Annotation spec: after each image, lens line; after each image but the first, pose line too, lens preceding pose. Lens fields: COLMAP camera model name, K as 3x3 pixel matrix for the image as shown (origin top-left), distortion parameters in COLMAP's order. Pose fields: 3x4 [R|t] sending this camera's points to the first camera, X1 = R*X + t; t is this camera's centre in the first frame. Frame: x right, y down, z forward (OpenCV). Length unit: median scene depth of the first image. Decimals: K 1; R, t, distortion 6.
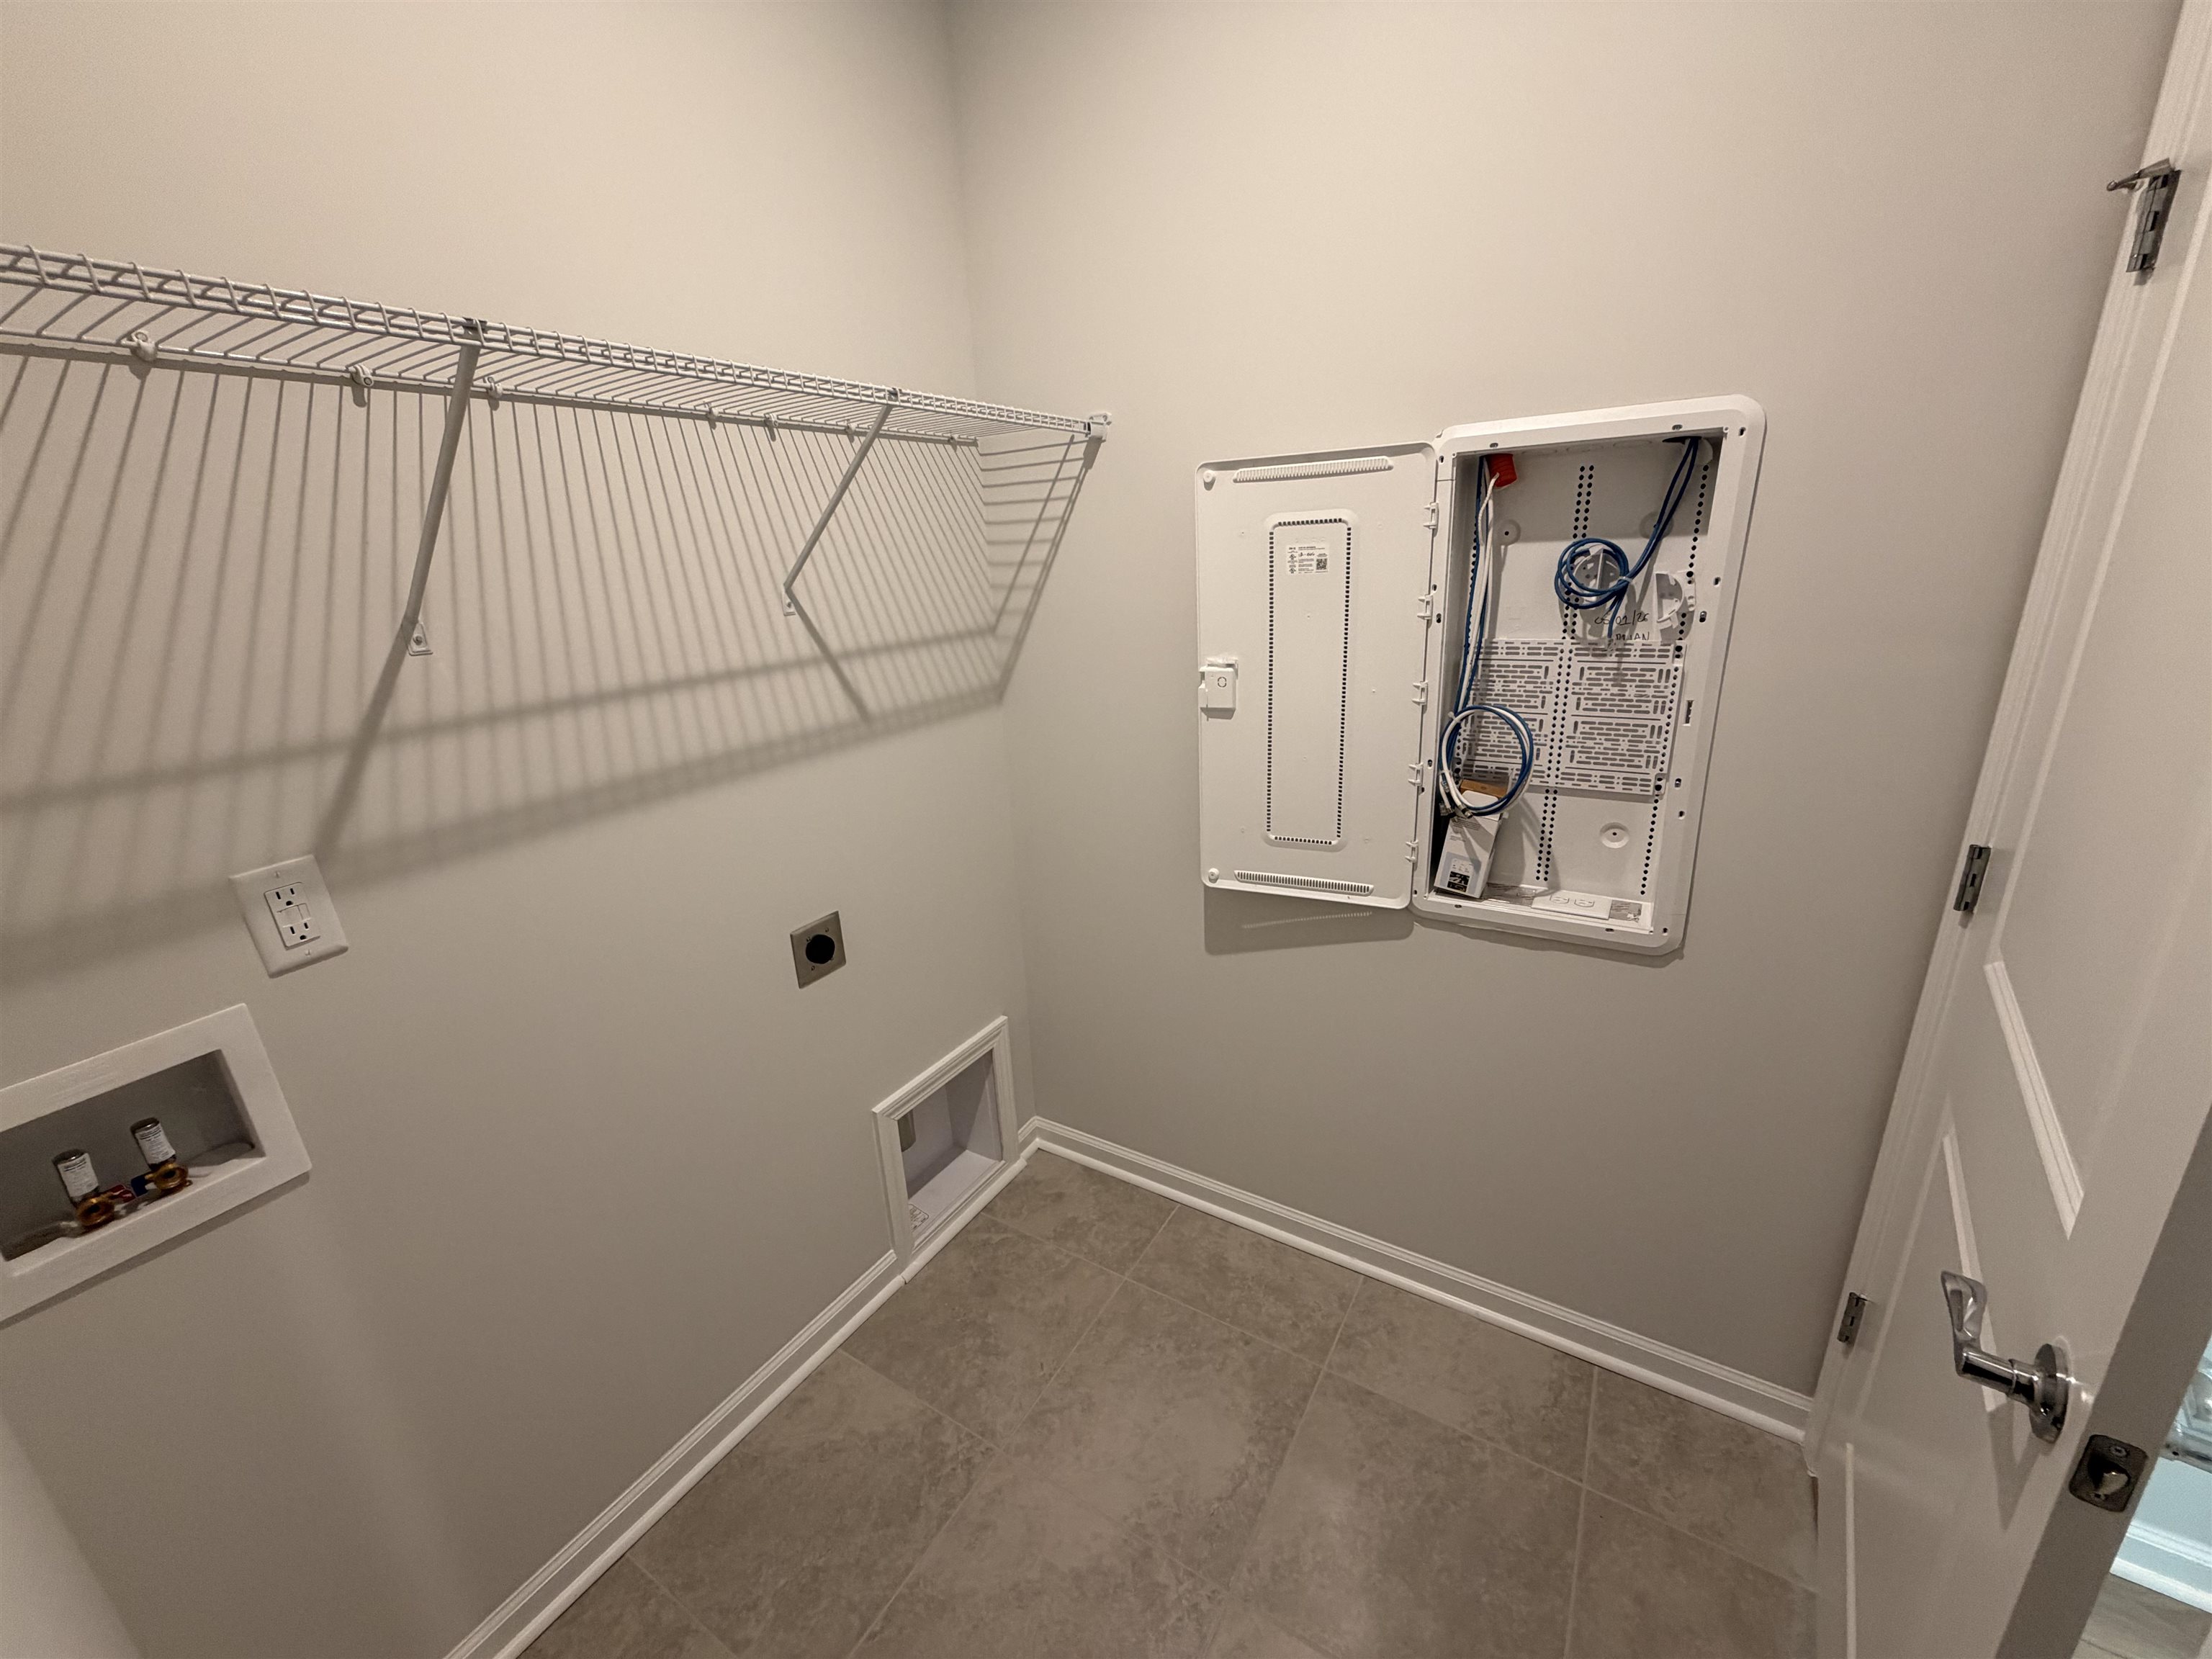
lens RADIAL K [[877.3, 0, 1100.7], [0, 877.3, 829.1], [0, 0, 1]] dist [-0.000364, 0.000185]
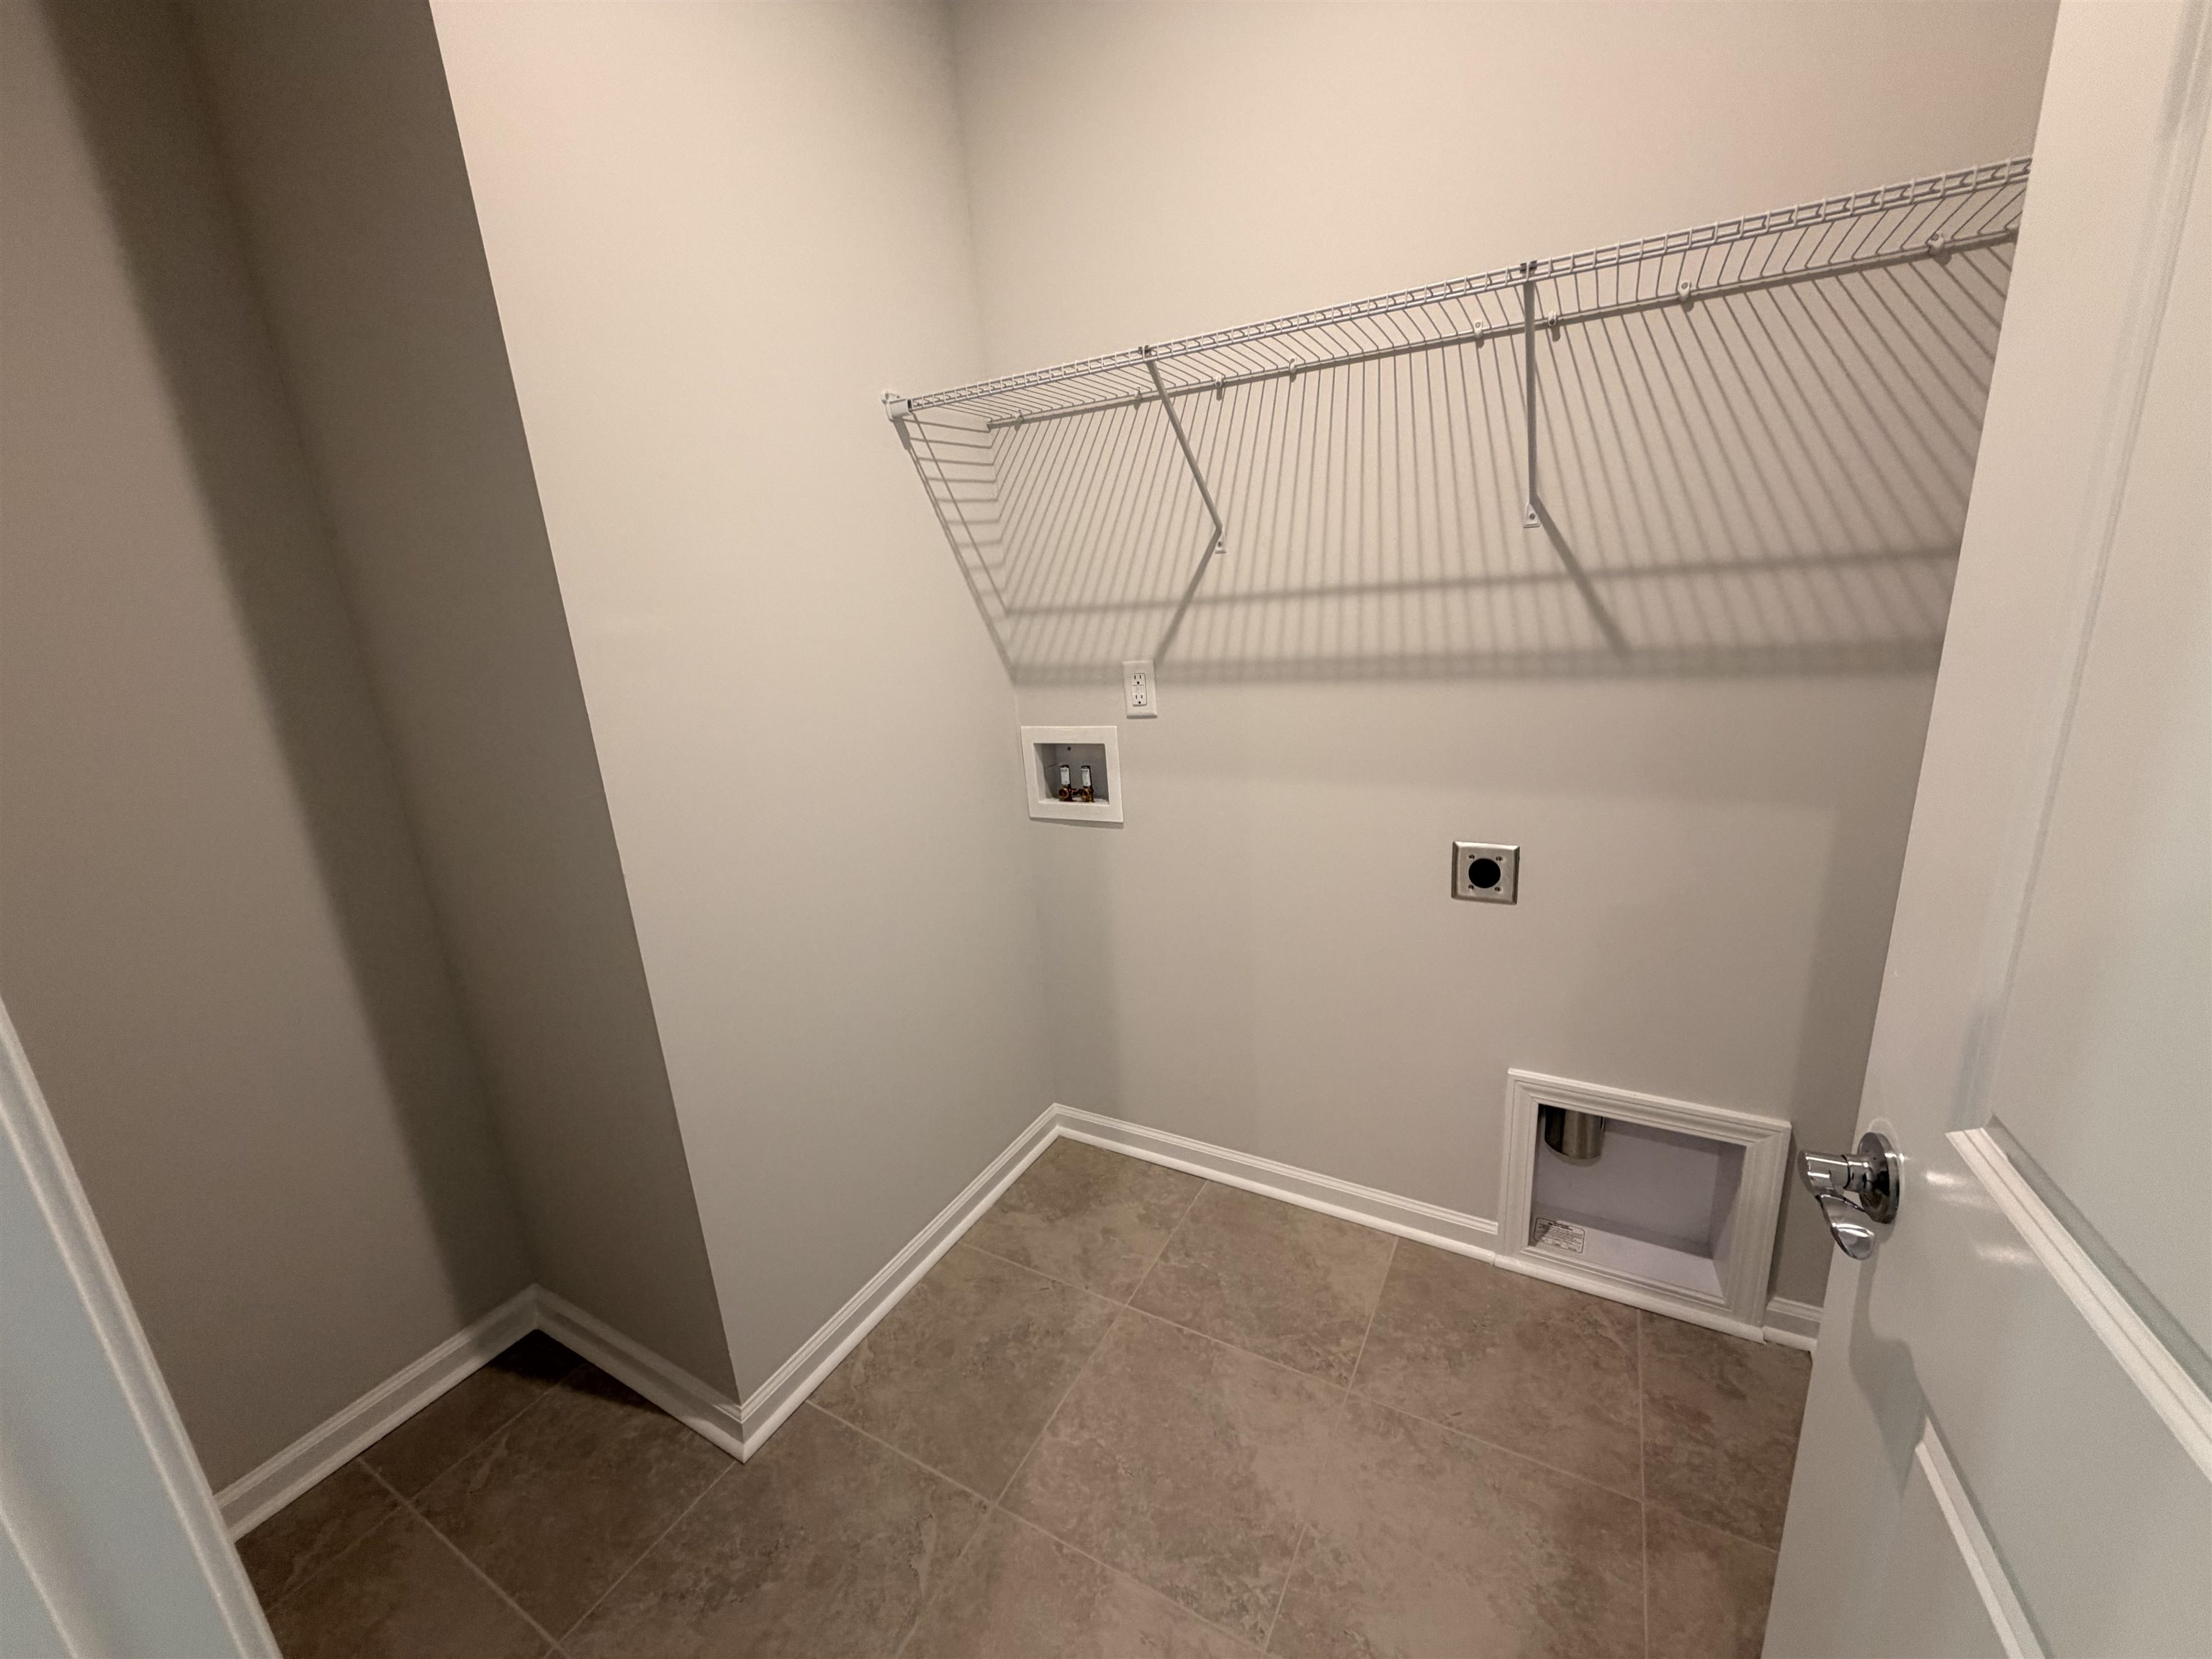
lens RADIAL K [[877.3, 0, 1100.7], [0, 877.3, 829.1], [0, 0, 1]] dist [-0.000364, 0.000185]
pose [[0.052160, 0.306403, -0.950472, 0.717902], [-0.244663, 0.926682, 0.285307, -0.105873], [0.968204, 0.217664, 0.123302, 0.548502]]
